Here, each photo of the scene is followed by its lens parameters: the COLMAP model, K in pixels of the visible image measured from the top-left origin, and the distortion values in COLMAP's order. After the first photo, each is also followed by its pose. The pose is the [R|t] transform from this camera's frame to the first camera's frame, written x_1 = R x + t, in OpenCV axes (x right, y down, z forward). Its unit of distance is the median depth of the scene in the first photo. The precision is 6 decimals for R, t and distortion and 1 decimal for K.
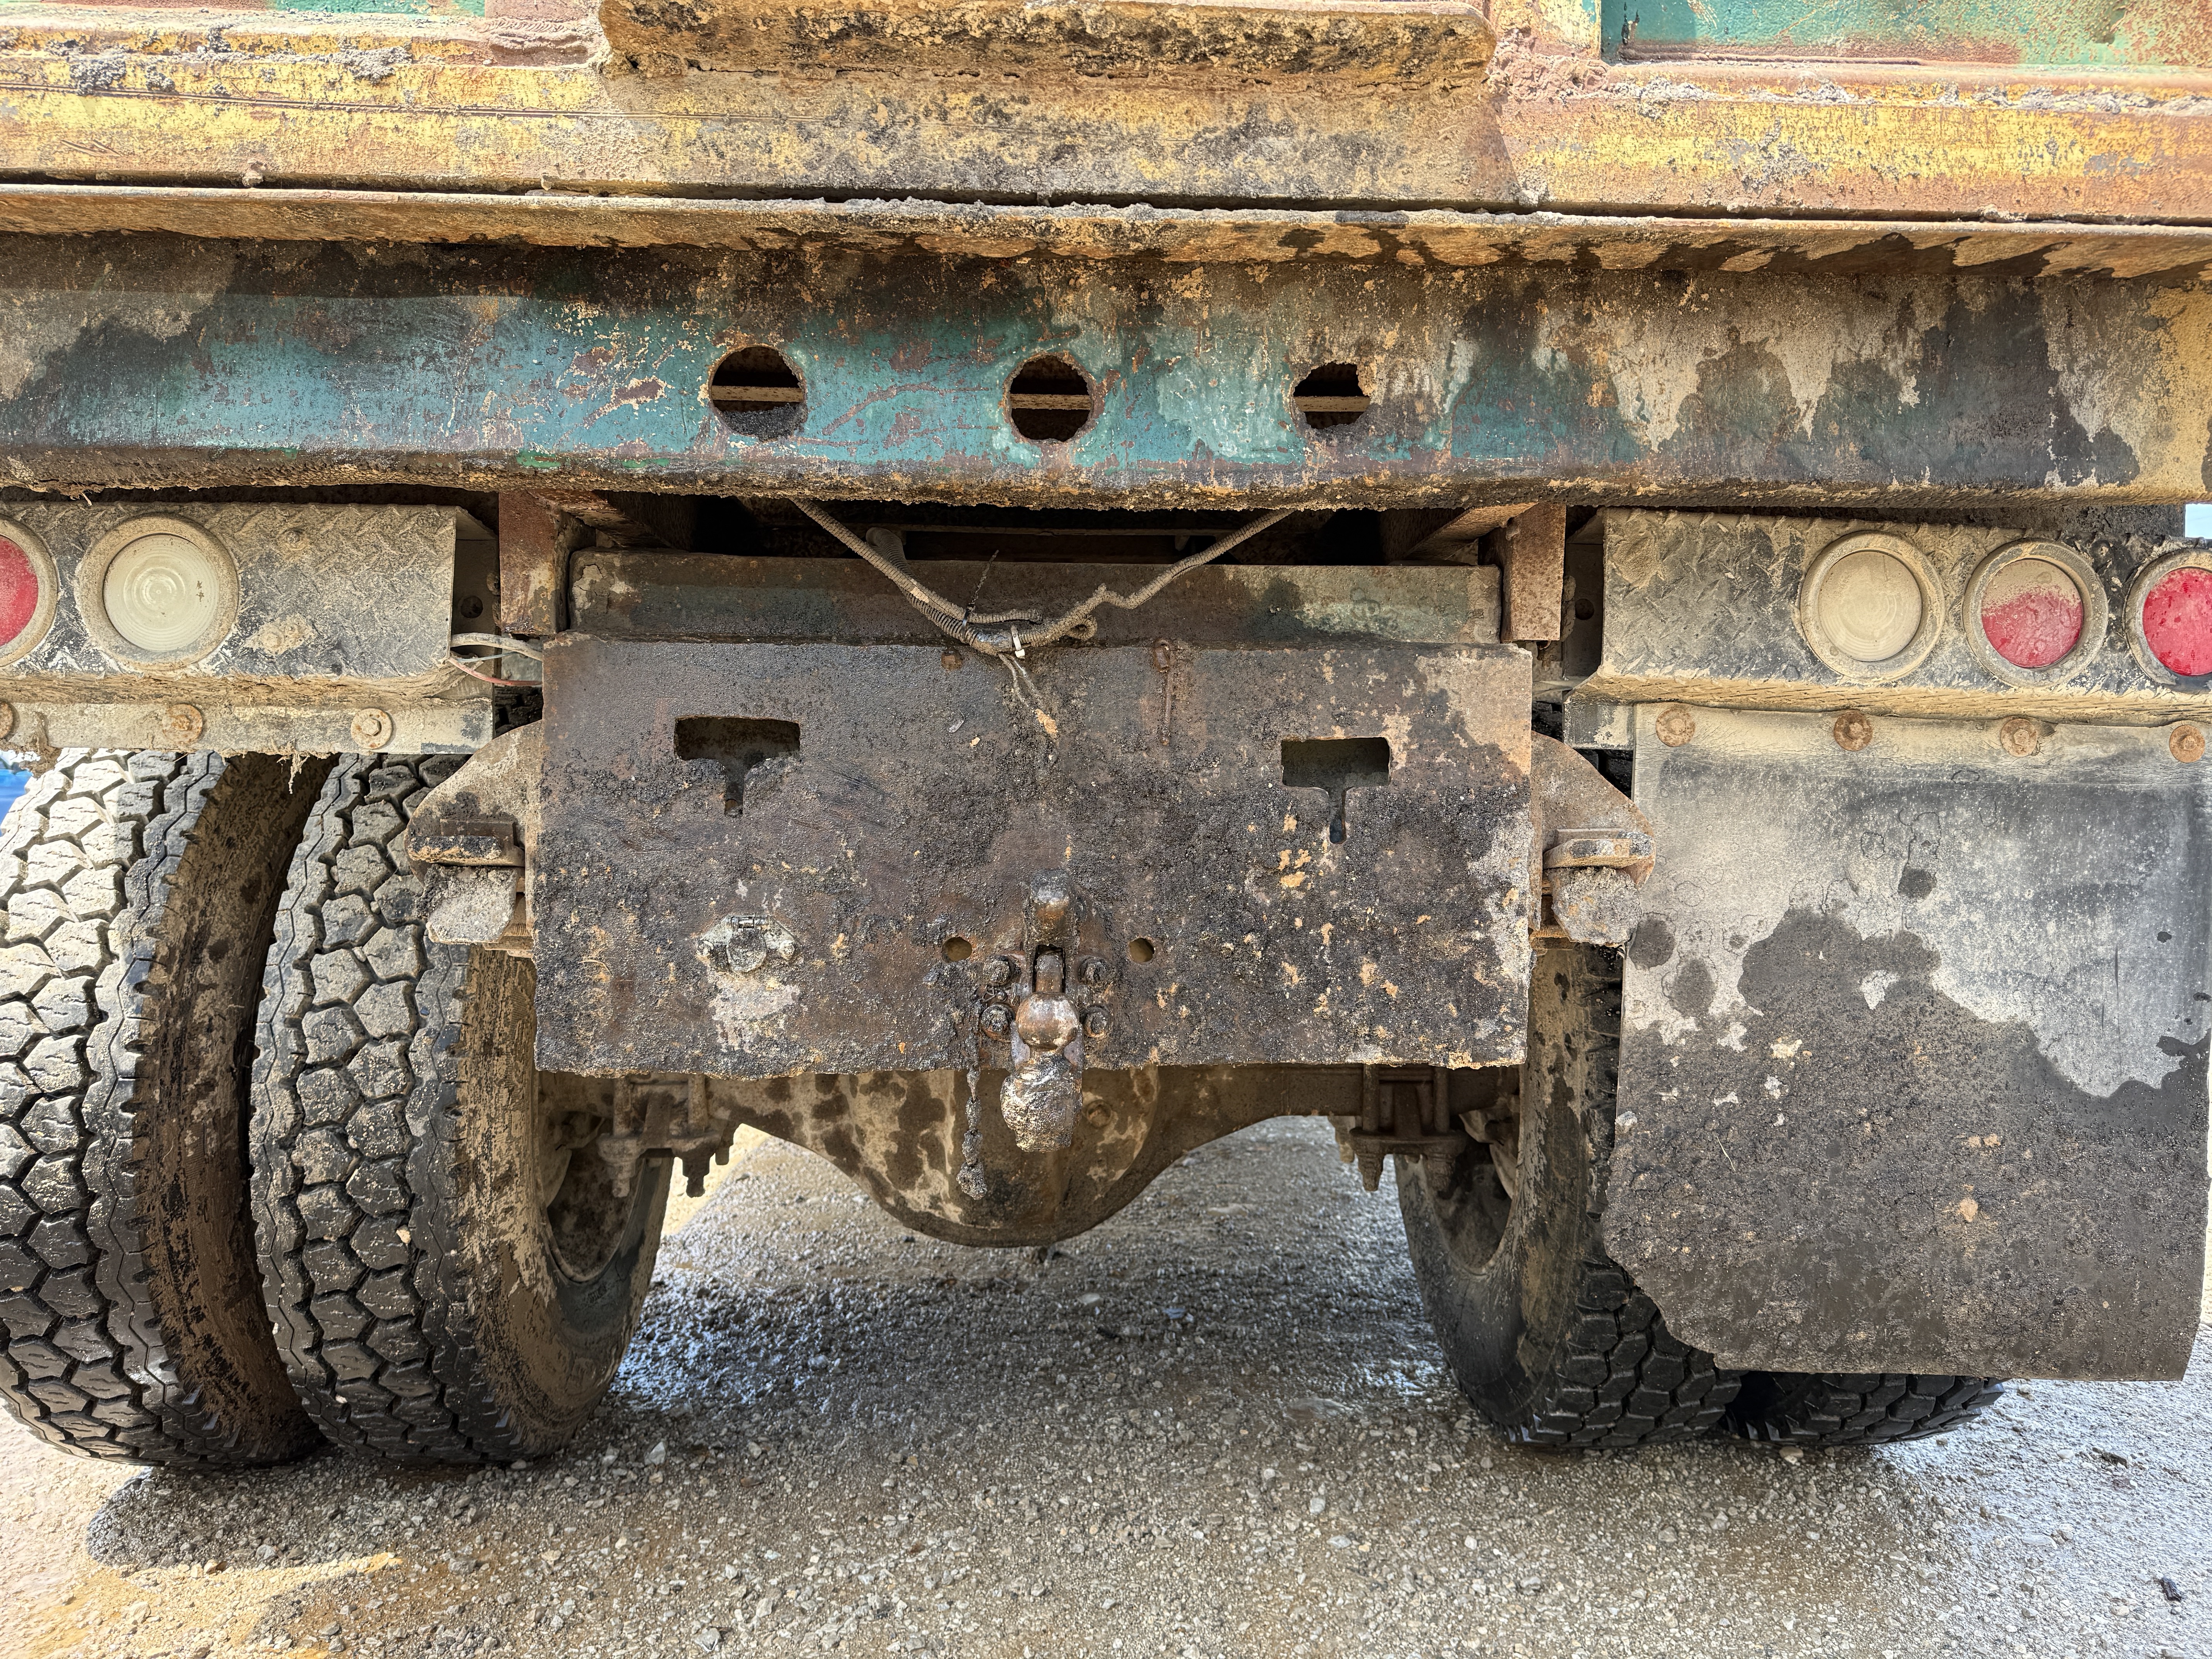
lens RADIAL K [[1538.8, 0, 1106.0], [0, 1538.8, 829.5], [0, 0, 1]] dist [0.052679, -0.045161]
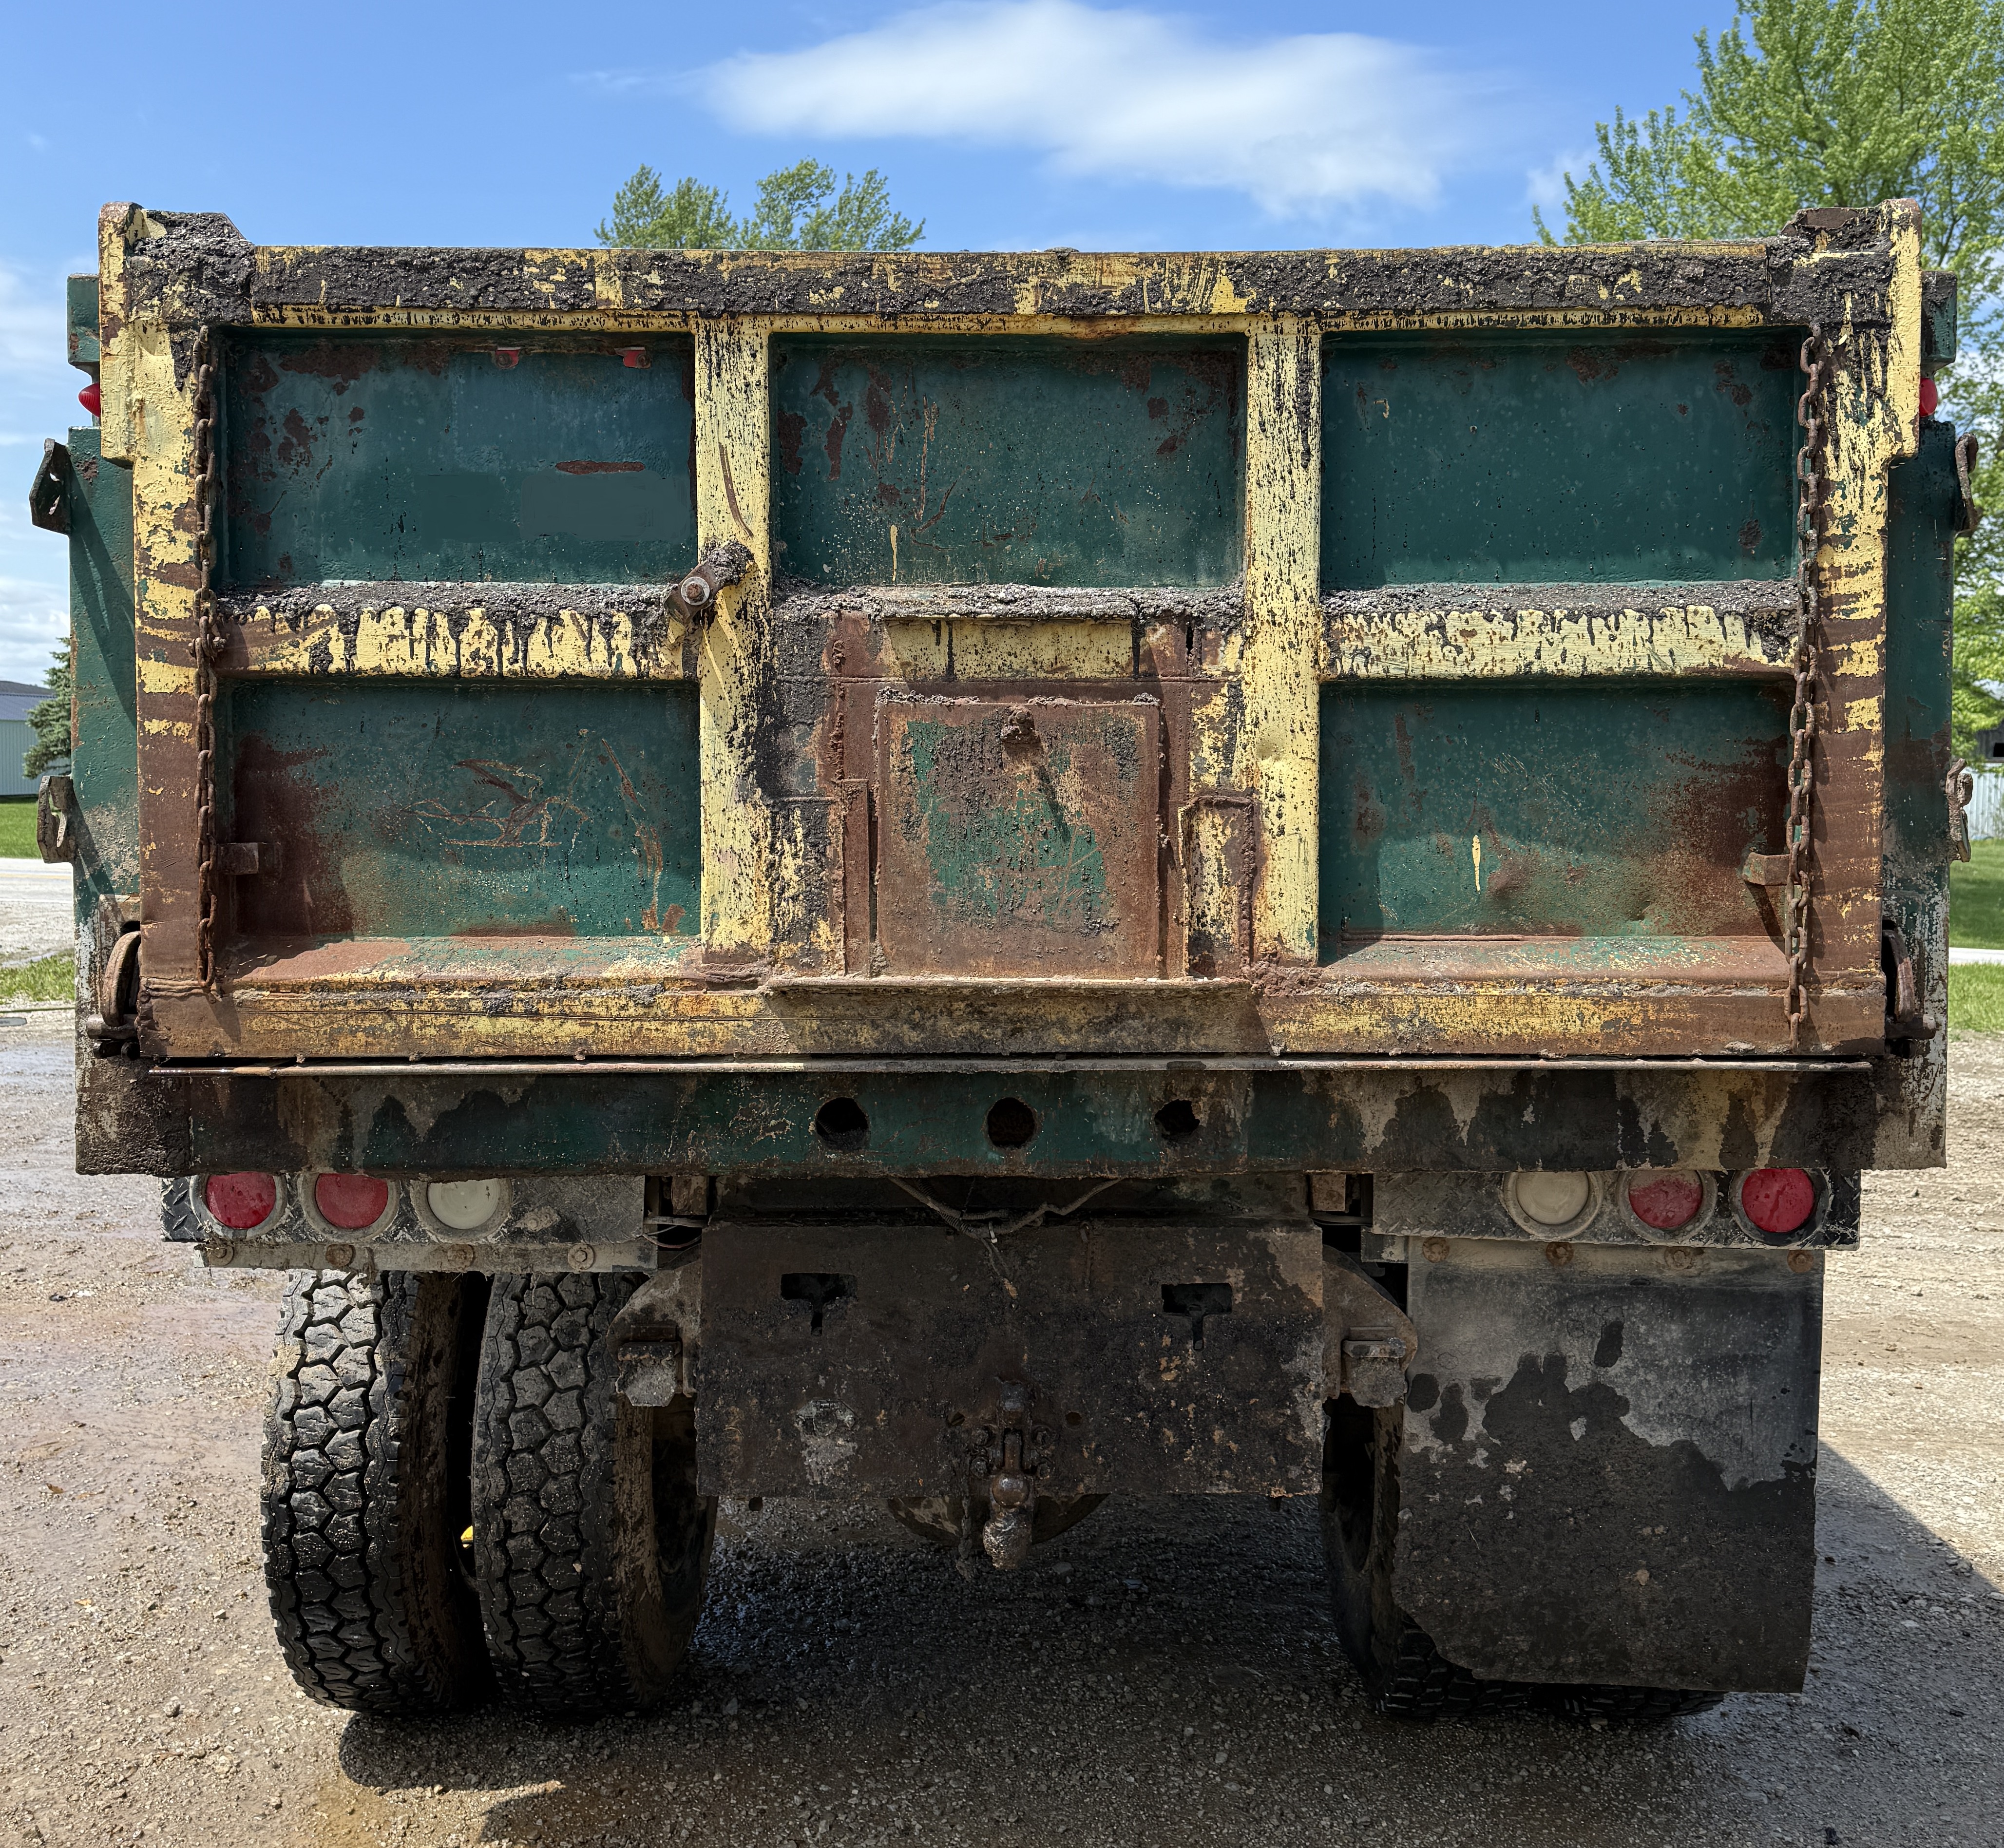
lens RADIAL K [[1935.2, 0, 1037.3], [0, 1935.2, 887.5], [0, 0, 1]] dist [0.175904, -0.282441]
pose [[0.998874, -0.001263, -0.047424, 0.068139], [0.002834, 0.999449, 0.033075, -0.438969], [0.047356, -0.033172, 0.998327, -0.814710]]
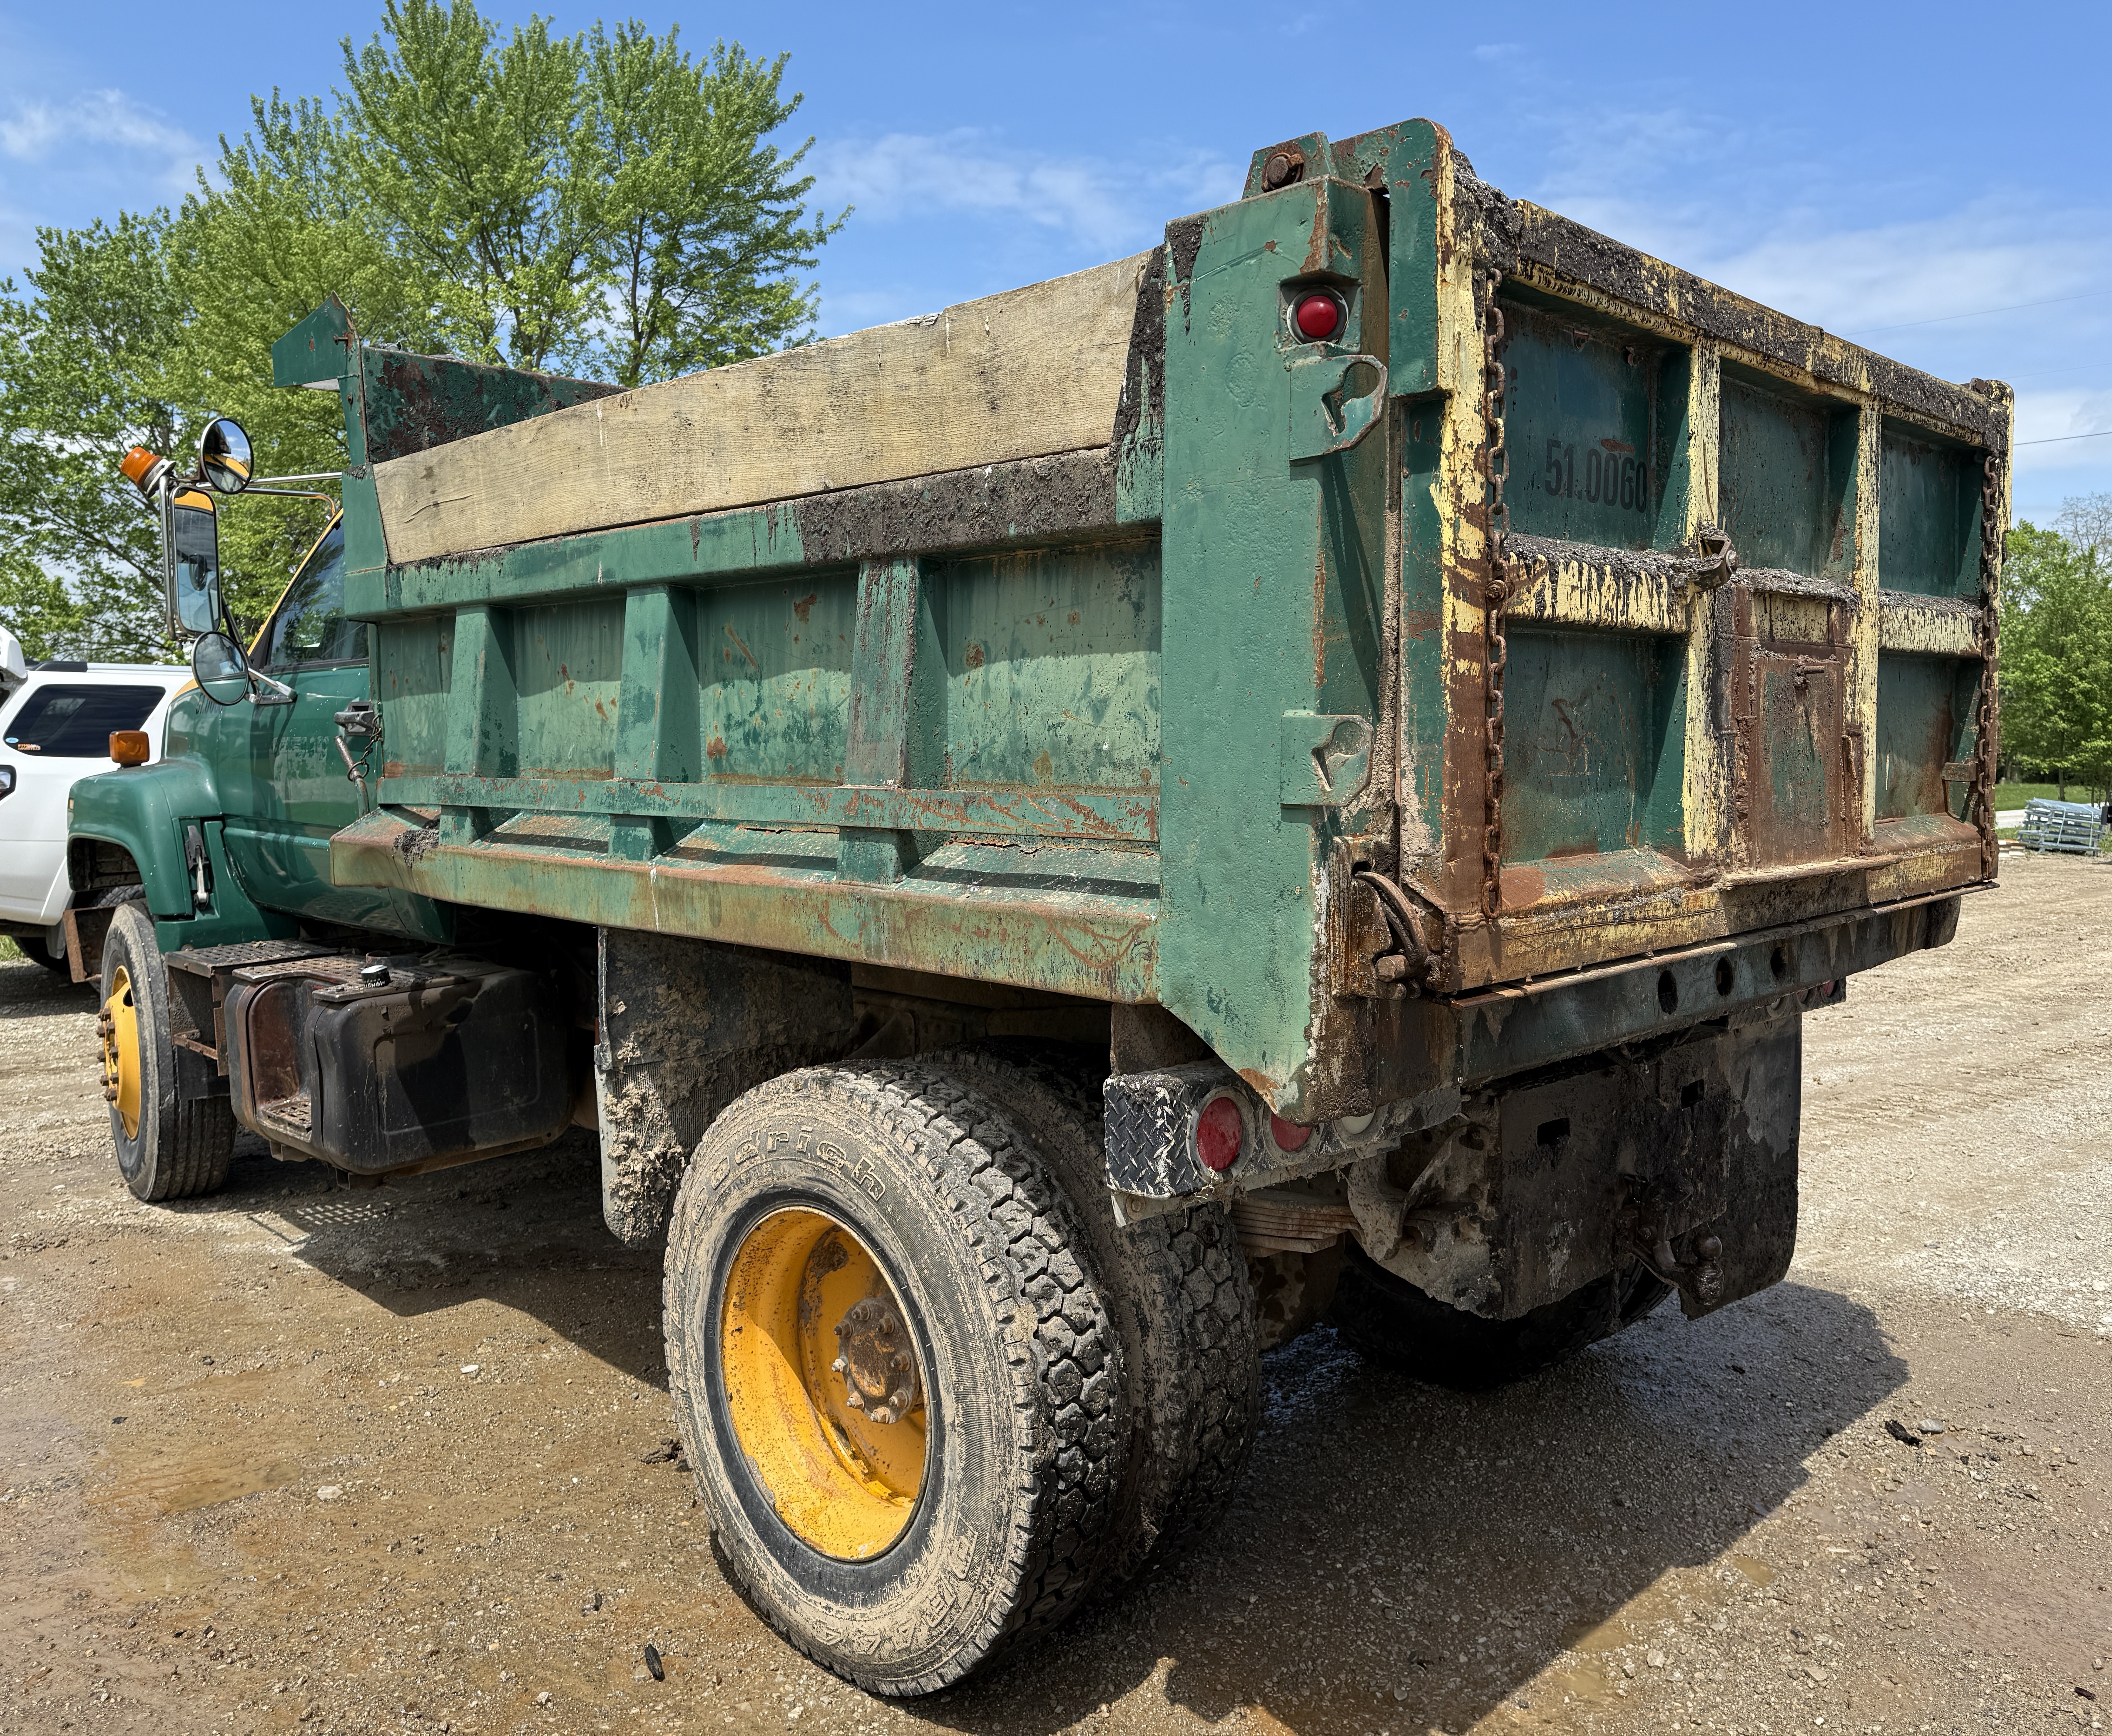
lens RADIAL K [[1624.5, 0, 1121.5], [0, 1624.5, 861.6], [0, 0, 1]] dist [0.151516, -0.212225]
pose [[0.728039, -0.060119, 0.682894, -1.679249], [0.010872, 0.997034, 0.076184, -0.461173], [-0.685449, -0.048041, 0.726534, -0.104452]]
